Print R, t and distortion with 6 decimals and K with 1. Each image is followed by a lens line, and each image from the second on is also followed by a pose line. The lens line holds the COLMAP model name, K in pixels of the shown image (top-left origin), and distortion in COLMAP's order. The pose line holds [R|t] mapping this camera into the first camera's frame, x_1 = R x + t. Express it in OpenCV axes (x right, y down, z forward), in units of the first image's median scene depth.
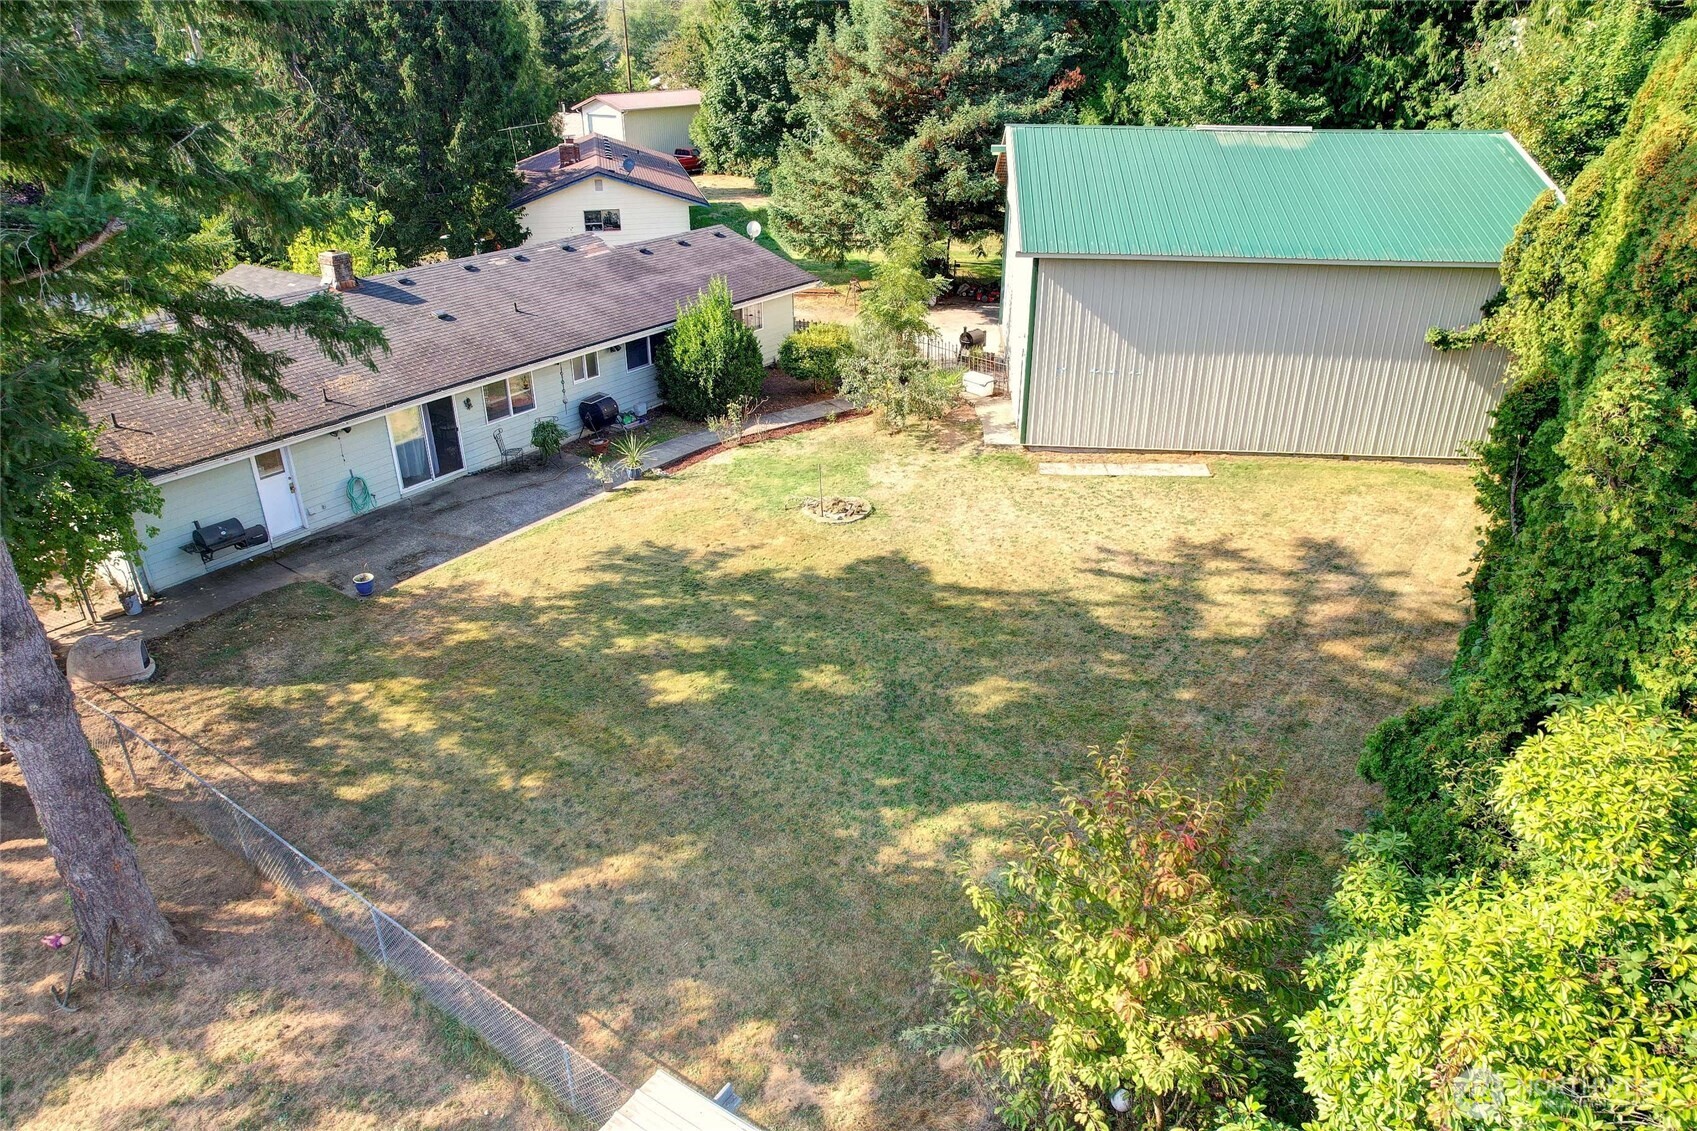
lens RADIAL K [[1092.3, 0, 848.5], [0, 1092.3, 565.5], [0, 0, 1]] dist [-0.033902, 0.000288]
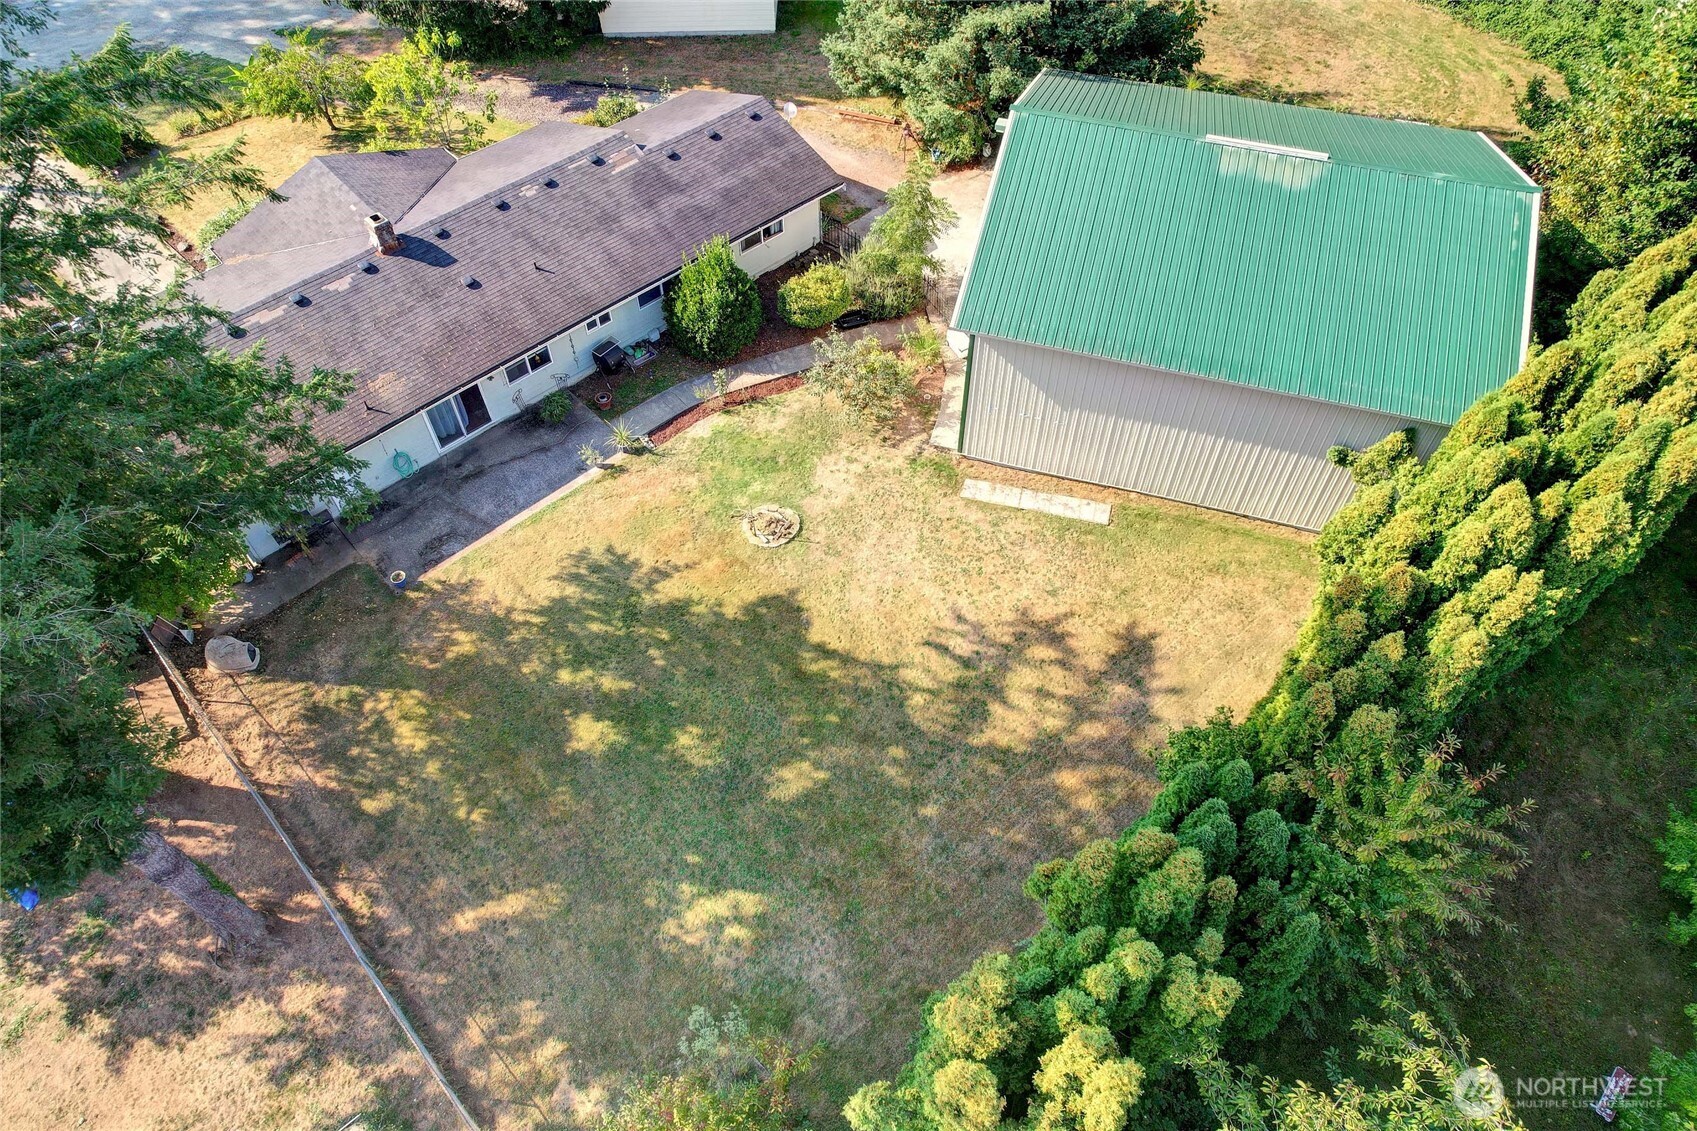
lens RADIAL K [[1086.4, 0, 872.4], [0, 1086.4, 561.8], [0, 0, 1]] dist [-0.044112, -0.044246]
pose [[0.981604, 0.154617, -0.112016, 0.289180], [-0.093561, 0.900953, 0.423711, -0.631182], [0.166434, -0.405436, 0.898845, -0.111724]]
